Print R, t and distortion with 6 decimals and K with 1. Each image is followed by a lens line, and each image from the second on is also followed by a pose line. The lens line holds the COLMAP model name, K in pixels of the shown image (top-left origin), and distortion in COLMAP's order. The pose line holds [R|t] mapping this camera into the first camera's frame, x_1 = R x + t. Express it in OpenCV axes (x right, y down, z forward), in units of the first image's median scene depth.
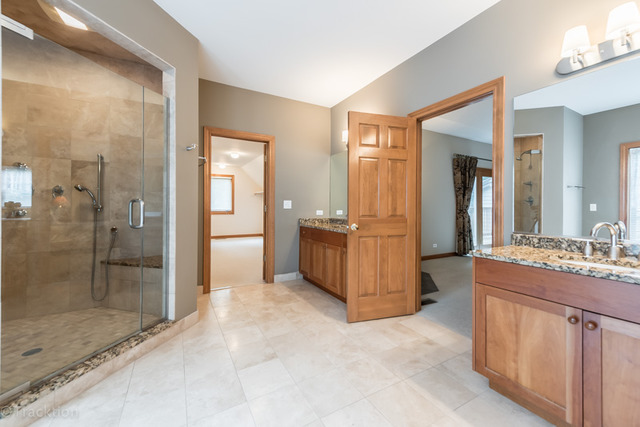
lens RADIAL K [[255.3, 0, 320.6], [0, 255.3, 208.8], [0, 0, 1]] dist [0.006350, -0.000133]
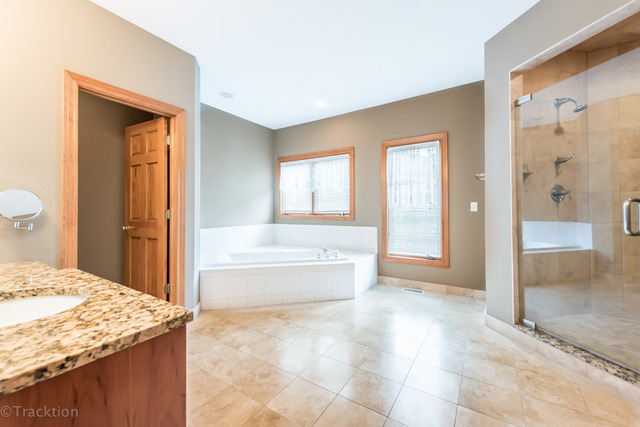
lens RADIAL K [[255.3, 0, 320.6], [0, 255.3, 208.8], [0, 0, 1]] dist [0.006350, -0.000133]
pose [[-0.886691, 0.002518, -0.462356, 0.585596], [0.002785, 0.999996, 0.000104, -0.015012], [0.462354, -0.001195, -0.886695, 1.469567]]
